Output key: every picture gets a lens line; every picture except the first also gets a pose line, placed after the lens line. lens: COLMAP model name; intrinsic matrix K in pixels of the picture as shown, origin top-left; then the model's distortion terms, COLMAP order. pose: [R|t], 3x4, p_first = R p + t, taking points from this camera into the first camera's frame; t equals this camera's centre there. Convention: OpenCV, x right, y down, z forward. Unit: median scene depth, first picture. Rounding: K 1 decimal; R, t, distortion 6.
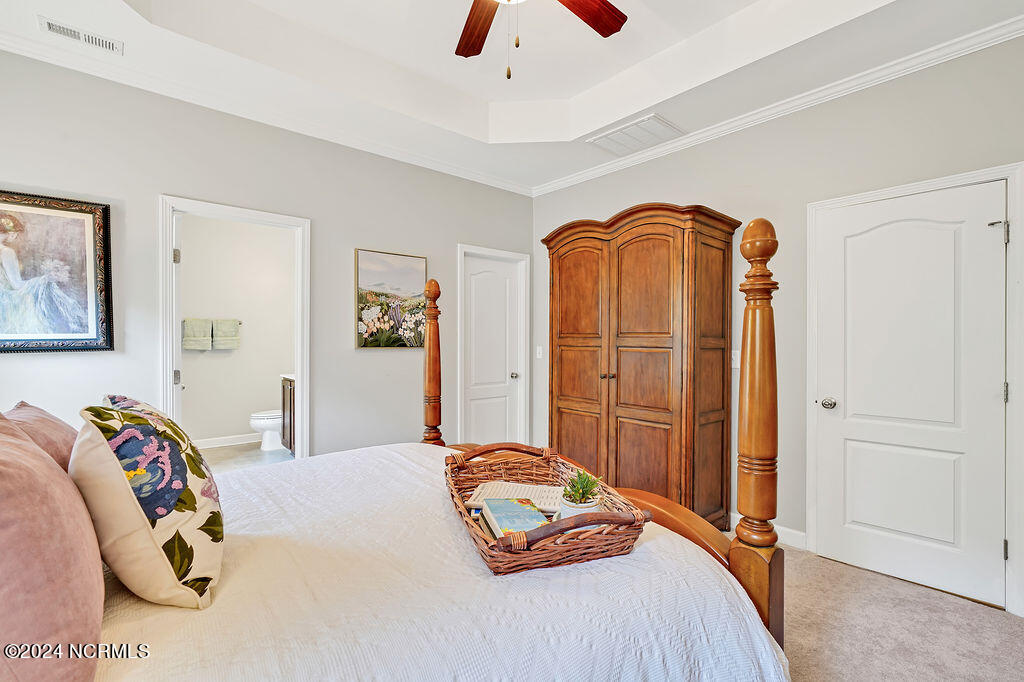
lens RADIAL K [[465.5, 0, 512.0], [0, 465.5, 341.0], [0, 0, 1]] dist [-0.022165, 0.011582]
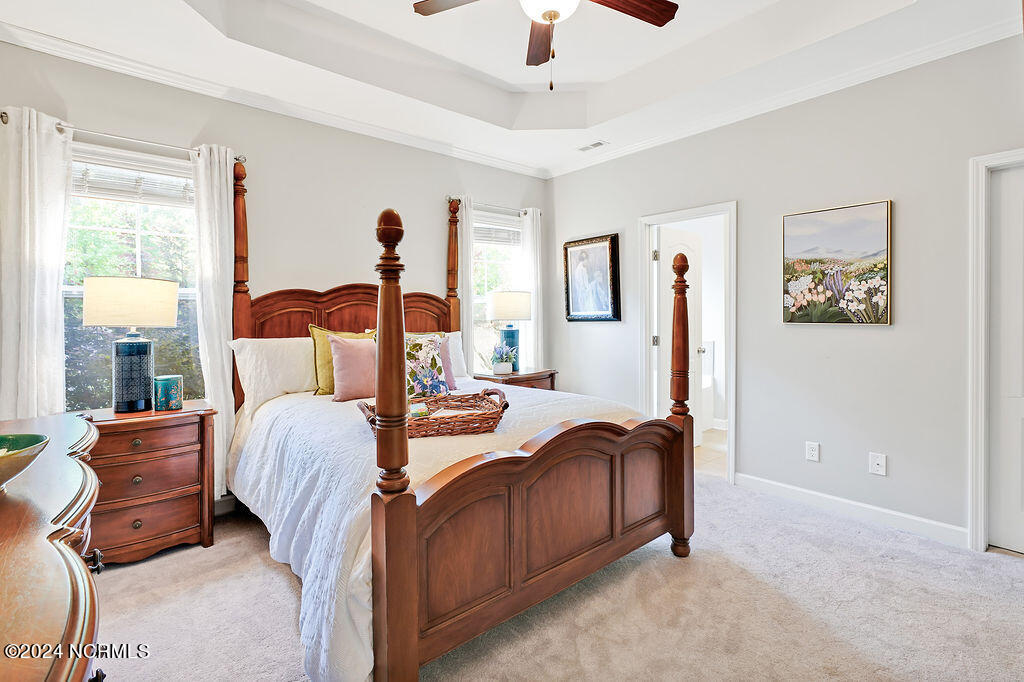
lens RADIAL K [[486.0, 0, 506.0], [0, 486.0, 326.3], [0, 0, 1]] dist [-0.004898, 0.000196]
pose [[-0.004614, 0.020714, -0.999775, 0.617544], [-0.000121, 0.999785, 0.020715, 0.001445], [0.999989, 0.000216, -0.004610, 0.433960]]
